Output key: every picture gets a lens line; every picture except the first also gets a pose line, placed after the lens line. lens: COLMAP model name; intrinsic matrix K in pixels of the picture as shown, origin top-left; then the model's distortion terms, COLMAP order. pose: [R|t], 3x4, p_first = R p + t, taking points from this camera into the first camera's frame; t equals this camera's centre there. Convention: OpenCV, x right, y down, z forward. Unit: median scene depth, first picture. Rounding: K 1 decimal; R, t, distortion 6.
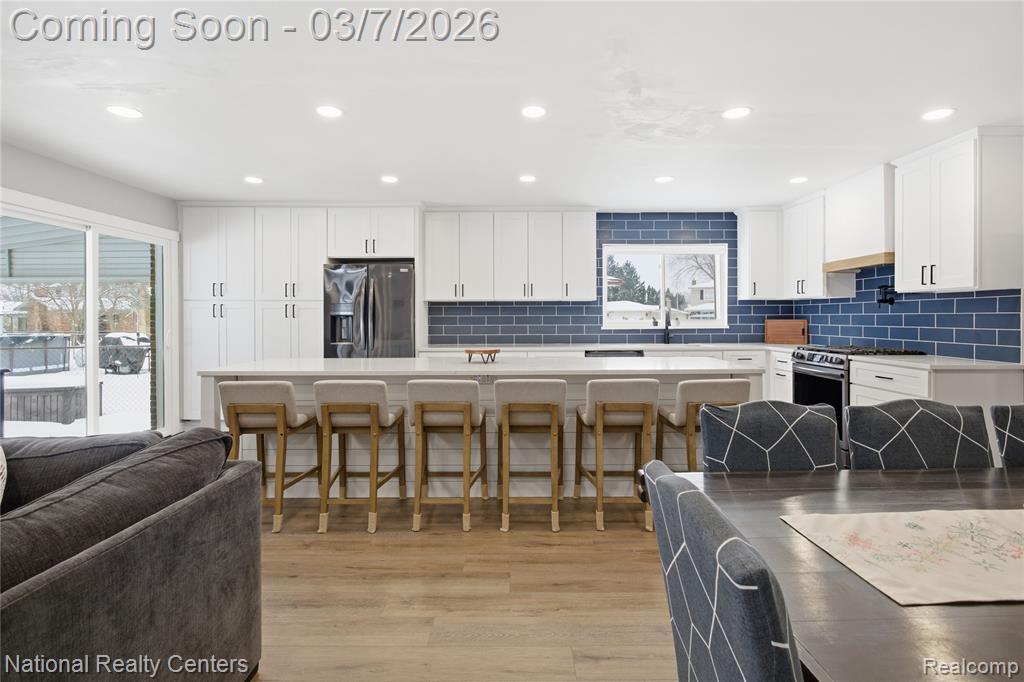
lens RADIAL K [[505.5, 0, 507.8], [0, 505.5, 316.0], [0, 0, 1]] dist [-0.011857, -0.000453]
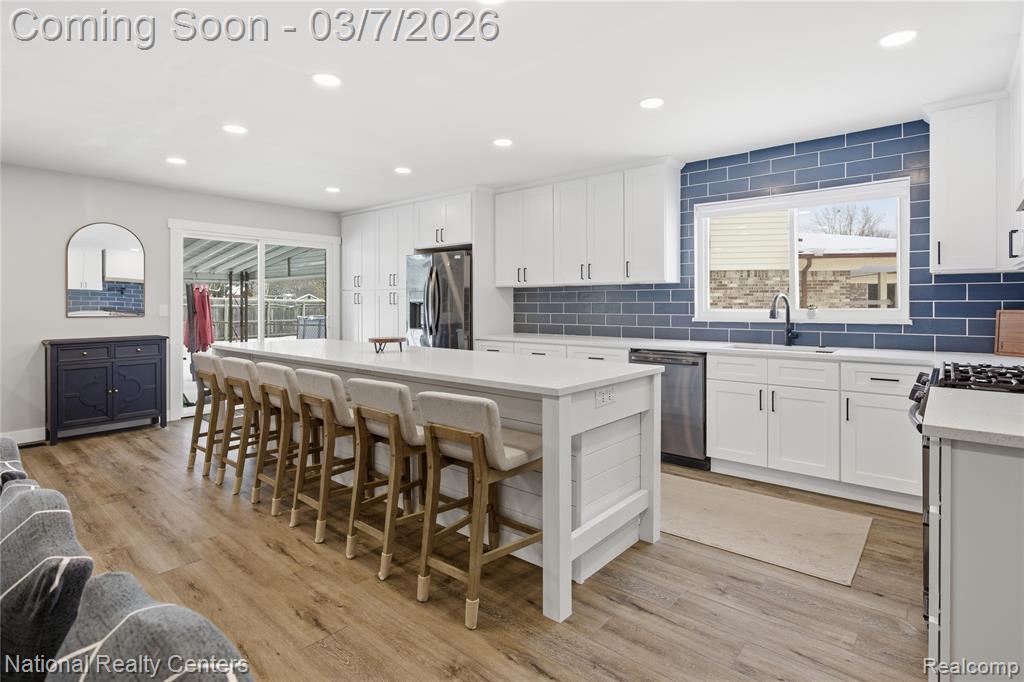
lens RADIAL K [[514.2, 0, 509.1], [0, 514.2, 305.8], [0, 0, 1]] dist [-0.003843, 0.000016]
pose [[0.756346, 0.004217, -0.654158, 0.479916], [0.000007, 0.999979, 0.006455, -0.000785], [0.654171, -0.004887, 0.756331, 0.267826]]
